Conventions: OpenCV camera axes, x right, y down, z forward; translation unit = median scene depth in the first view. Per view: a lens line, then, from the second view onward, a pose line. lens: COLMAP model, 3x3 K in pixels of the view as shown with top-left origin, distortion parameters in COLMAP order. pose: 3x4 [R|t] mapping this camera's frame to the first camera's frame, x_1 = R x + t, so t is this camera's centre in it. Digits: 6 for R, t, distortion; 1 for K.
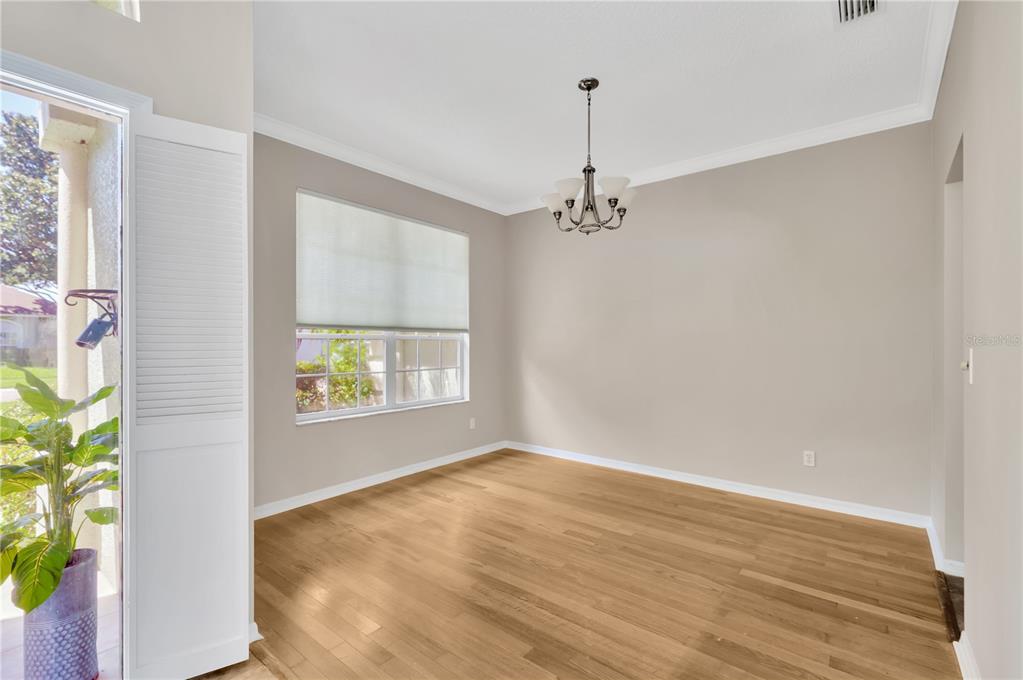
lens RADIAL K [[457.5, 0, 507.4], [0, 457.5, 341.3], [0, 0, 1]] dist [0.003097, -0.000591]
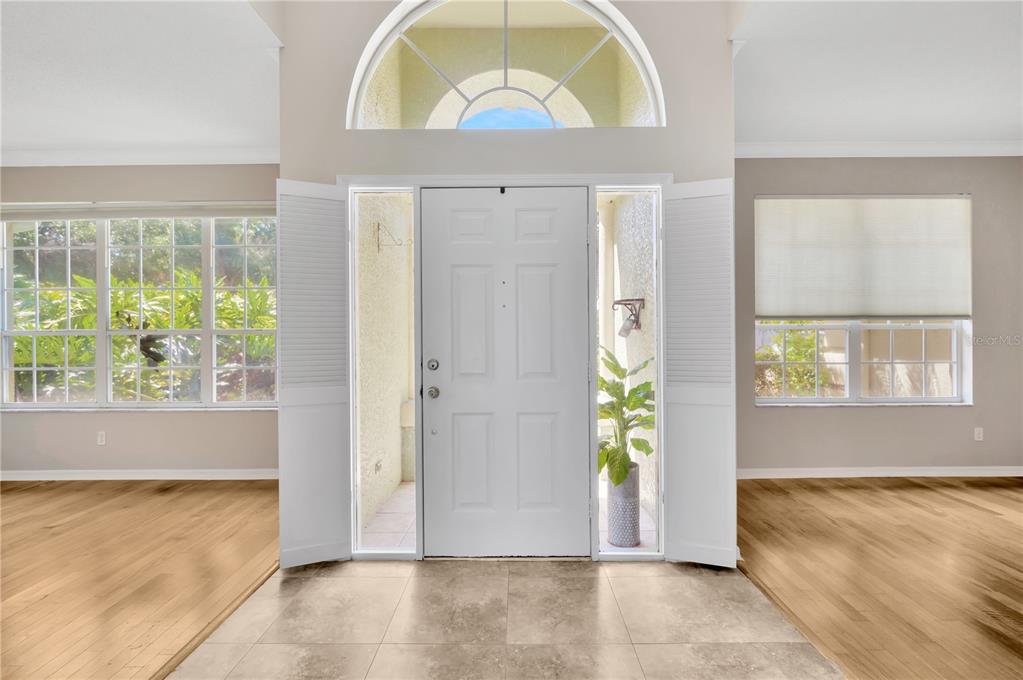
lens RADIAL K [[457.5, 0, 516.9], [0, 457.5, 334.7], [0, 0, 1]] dist [0.003097, -0.000591]
pose [[0.643341, -0.002554, -0.765575, 0.025735], [0.007067, 0.999972, 0.002602, -0.000057], [0.765547, -0.007084, 0.643341, -0.176742]]
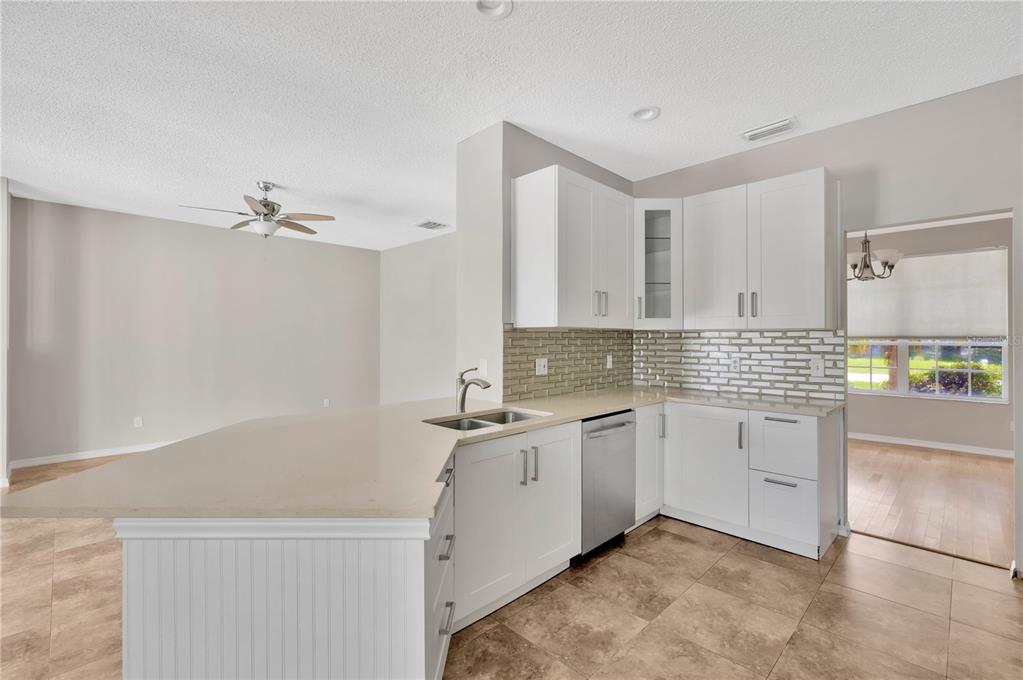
lens RADIAL K [[457.5, 0, 513.6], [0, 457.5, 334.1], [0, 0, 1]] dist [0.003097, -0.000591]
pose [[-0.102140, -0.005838, -0.994753, 1.524025], [-0.001035, 0.999983, -0.005762, -0.040487], [0.994769, 0.000441, -0.102144, -0.064227]]
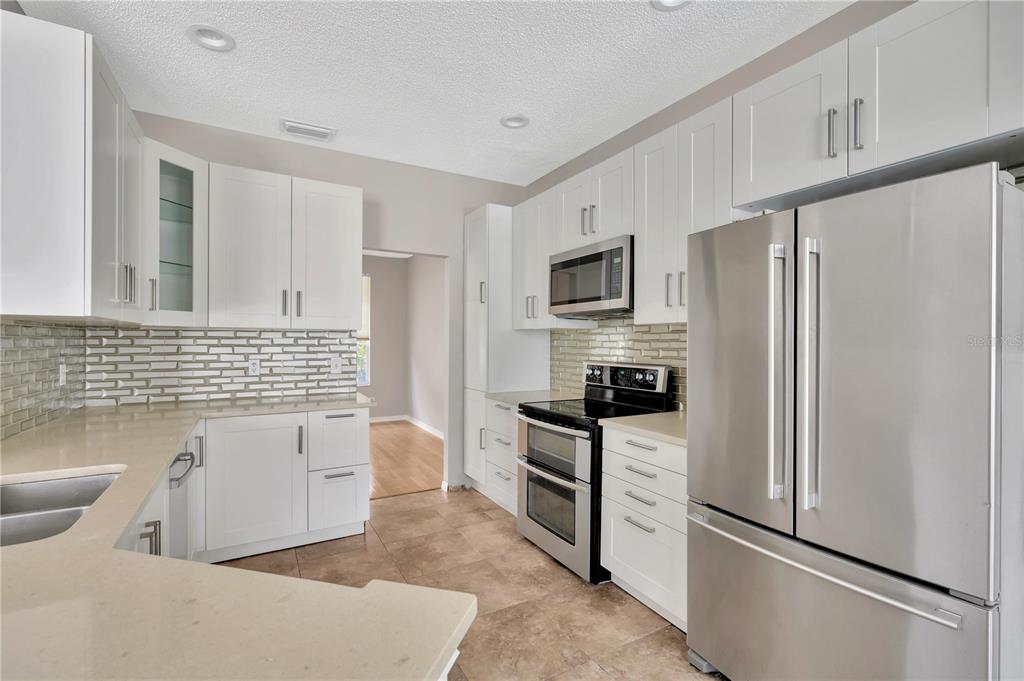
lens RADIAL K [[457.9, 0, 516.4], [0, 457.9, 342.8], [0, 0, 1]] dist [0.003097, -0.000591]
pose [[0.935997, 0.009824, -0.351870, 1.277336], [-0.009149, 0.999952, 0.003580, -0.036767], [0.351888, -0.000132, 0.936042, -0.362655]]
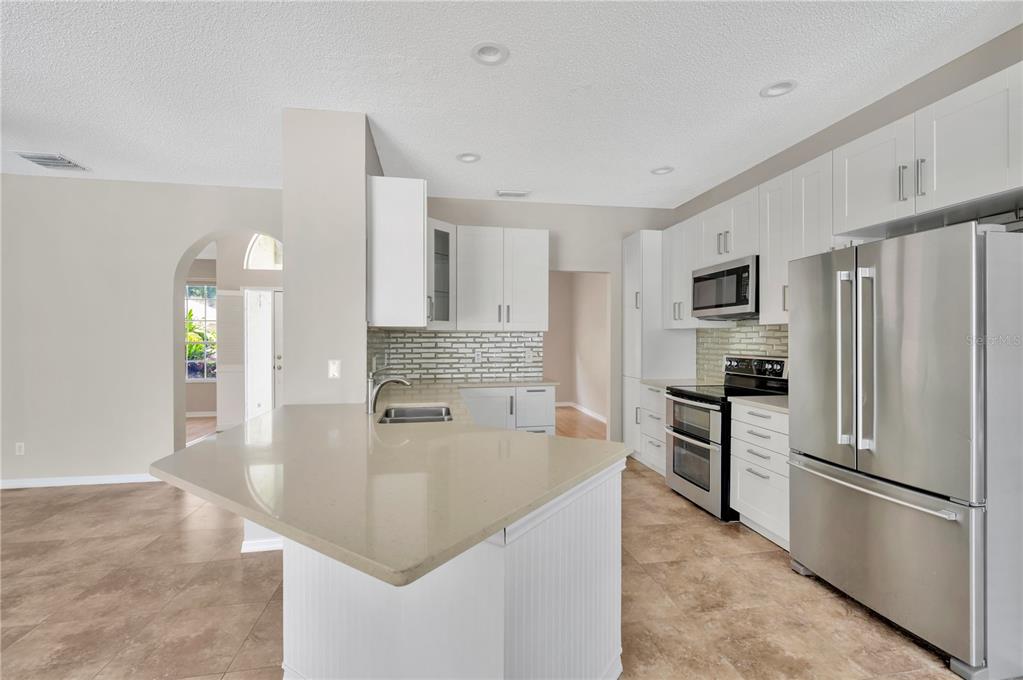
lens RADIAL K [[457.5, 0, 514.9], [0, 457.5, 341.5], [0, 0, 1]] dist [0.003097, -0.000591]
pose [[0.765651, 0.006999, -0.643219, 1.420284], [-0.003836, 0.999973, 0.006314, -0.034751], [0.643245, -0.002367, 0.765656, -0.661467]]
